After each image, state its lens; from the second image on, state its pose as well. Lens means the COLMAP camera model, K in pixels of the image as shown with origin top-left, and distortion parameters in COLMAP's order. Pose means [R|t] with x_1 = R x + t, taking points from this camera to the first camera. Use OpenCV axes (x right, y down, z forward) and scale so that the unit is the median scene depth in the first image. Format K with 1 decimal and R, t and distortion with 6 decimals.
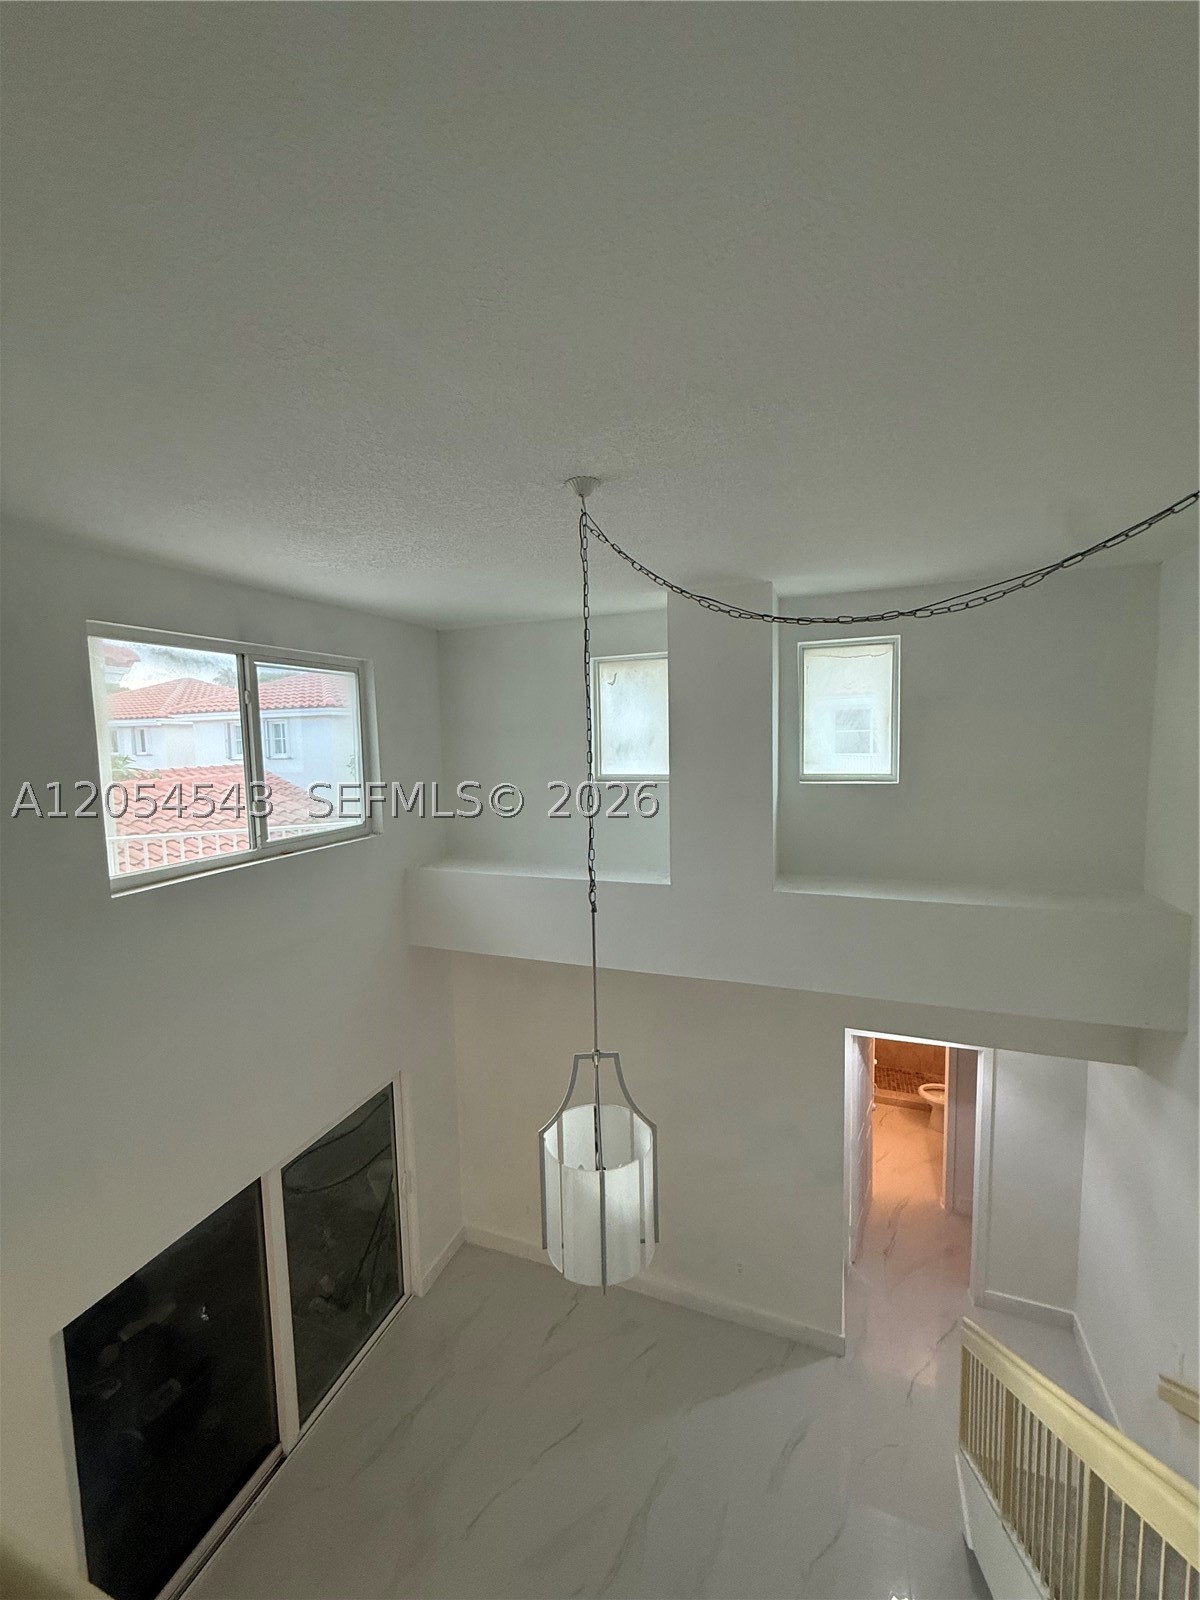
lens RADIAL K [[639.0, 0, 607.2], [0, 639.0, 797.1], [0, 0, 1]] dist [-0.000362, 0.000095]
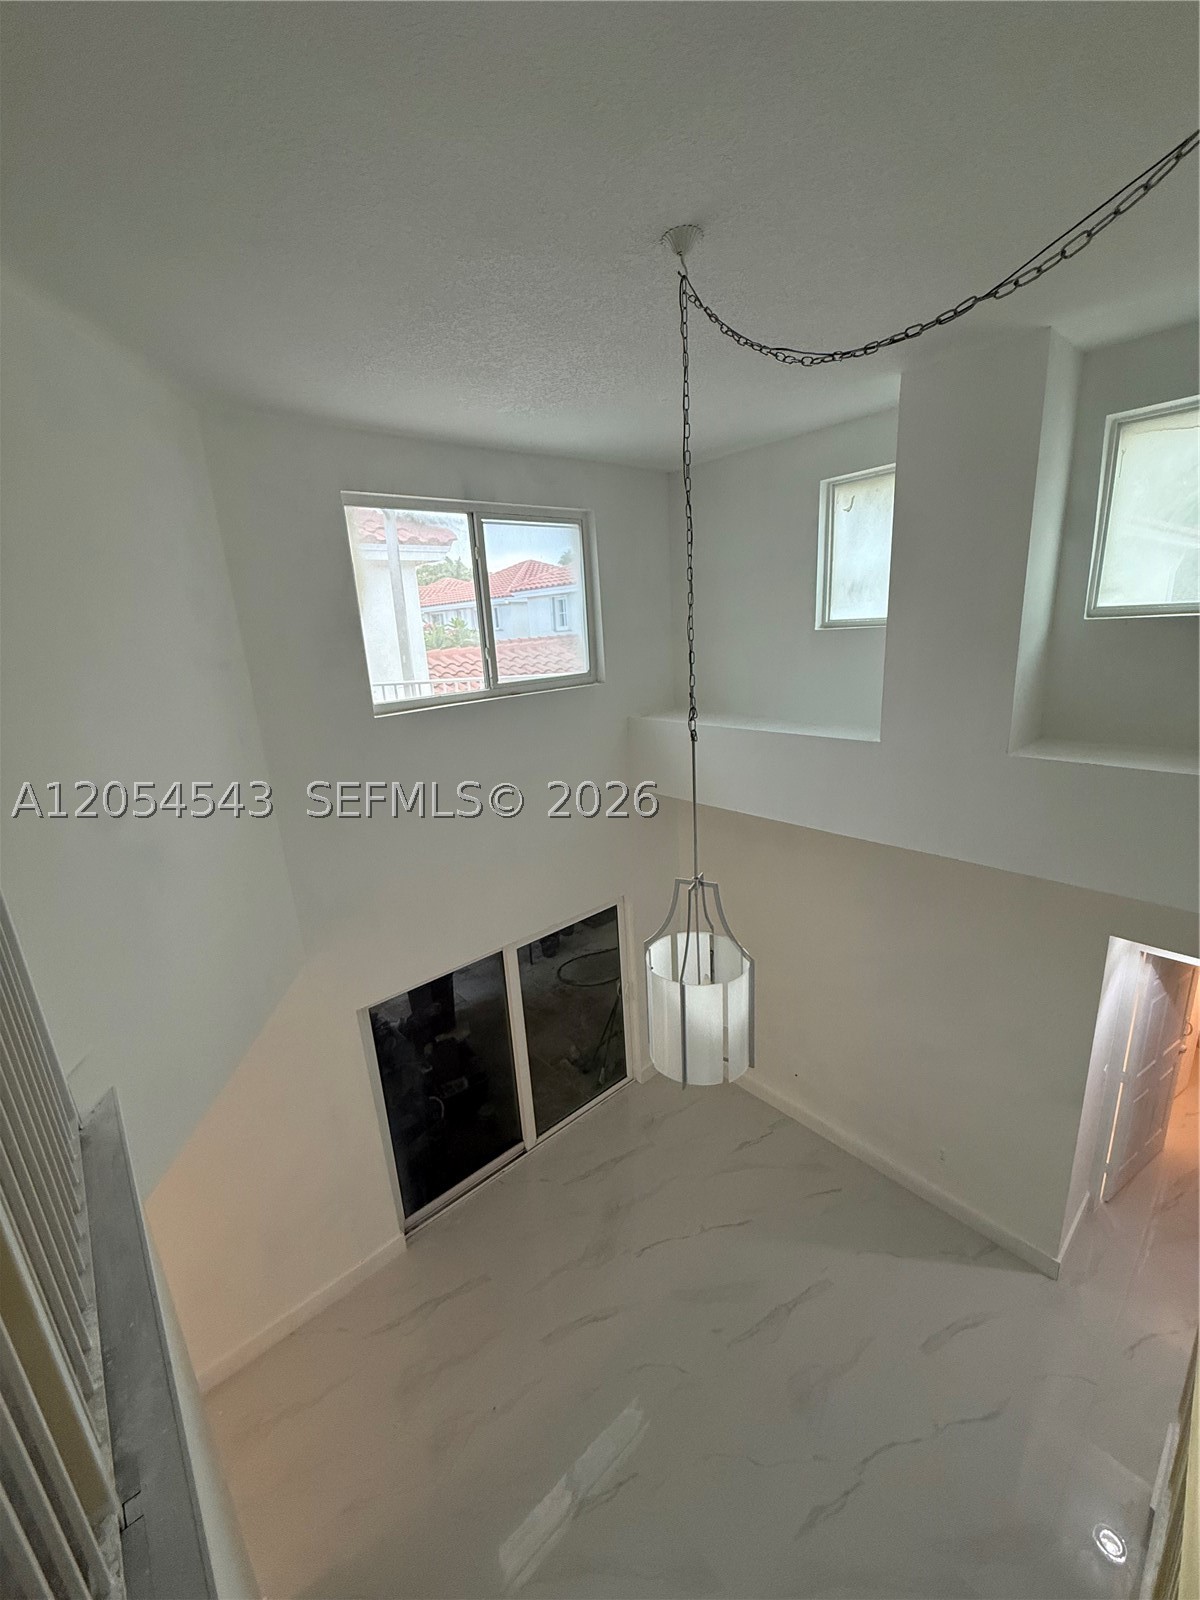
lens RADIAL K [[639.0, 0, 598.3], [0, 639.0, 797.0], [0, 0, 1]] dist [-0.000362, 0.000095]
pose [[0.881358, 0.096353, -0.462520, 0.176004], [-0.004440, 0.980628, 0.195827, 0.041621], [0.472429, -0.170540, 0.864712, 0.040848]]
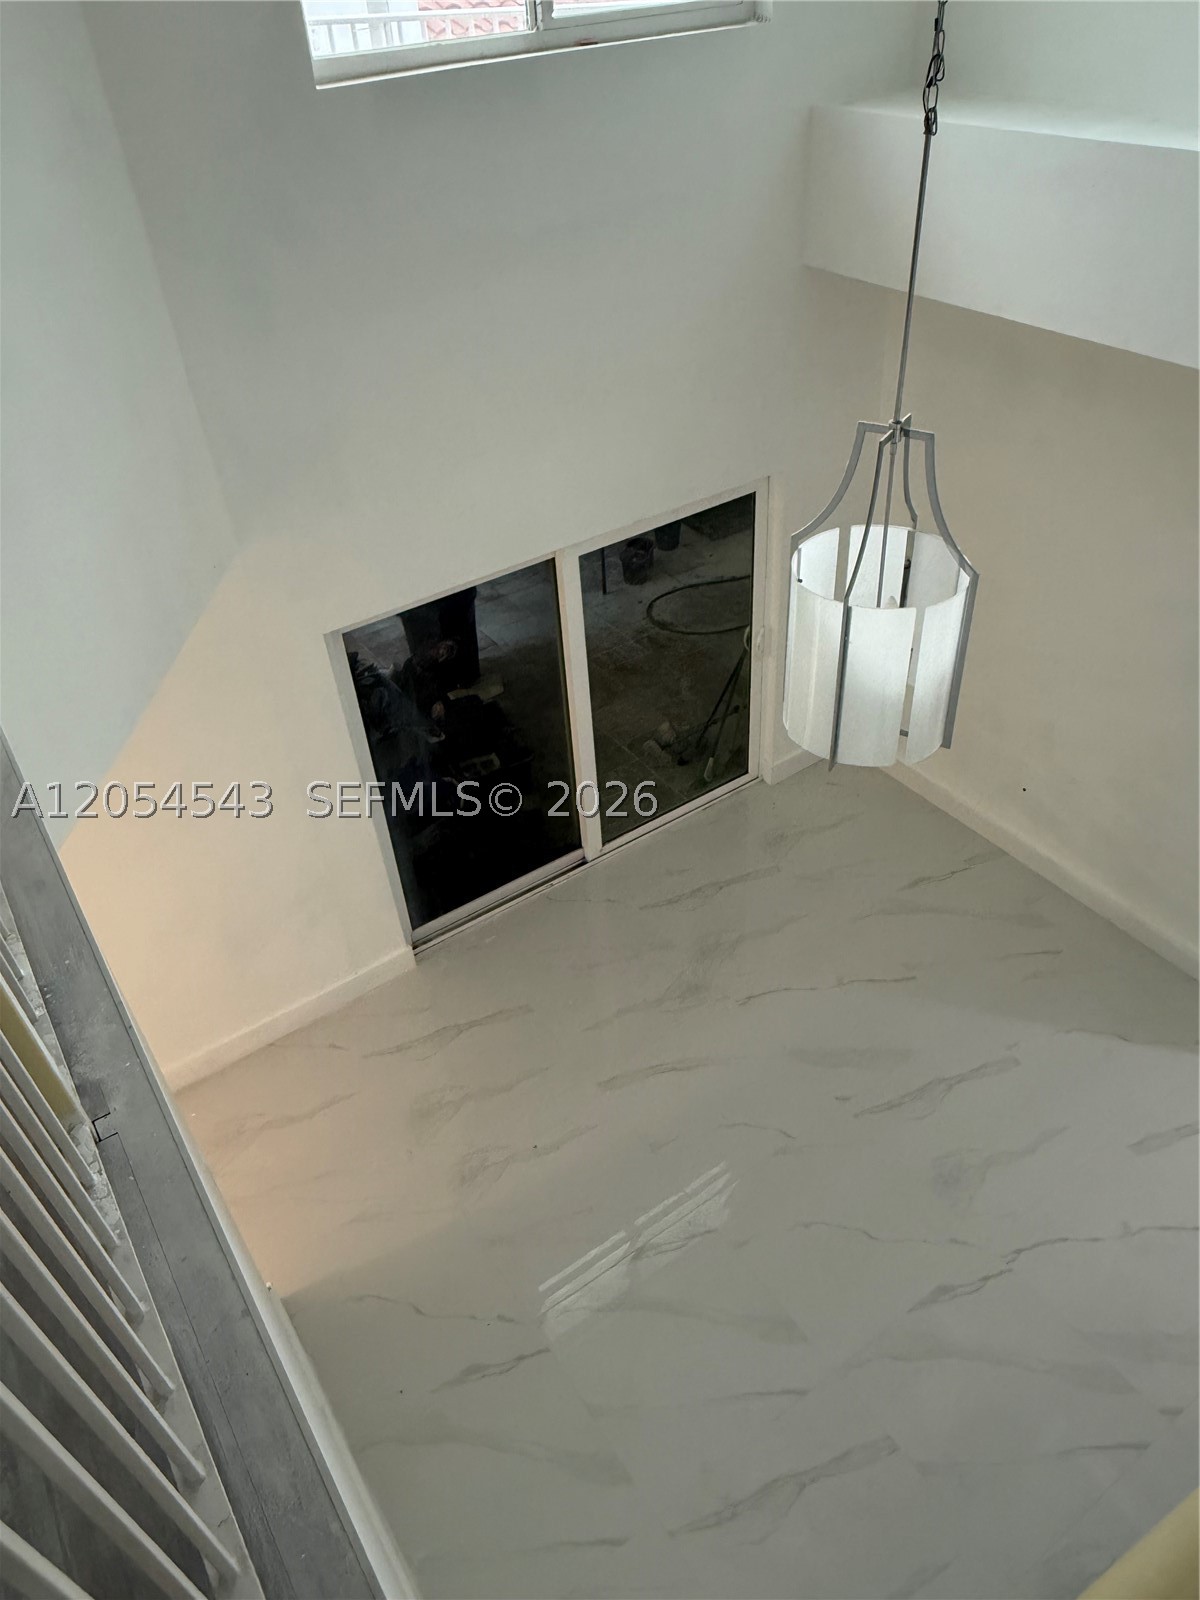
lens RADIAL K [[1103.4, 0, 603.8], [0, 1103.4, 791.1], [0, 0, 1]] dist [-0.001528, -0.003016]
pose [[0.819023, 0.341021, -0.461417, 0.192694], [-0.013126, 0.815124, 0.579138, 0.059020], [0.573610, -0.468271, 0.672082, 0.025084]]
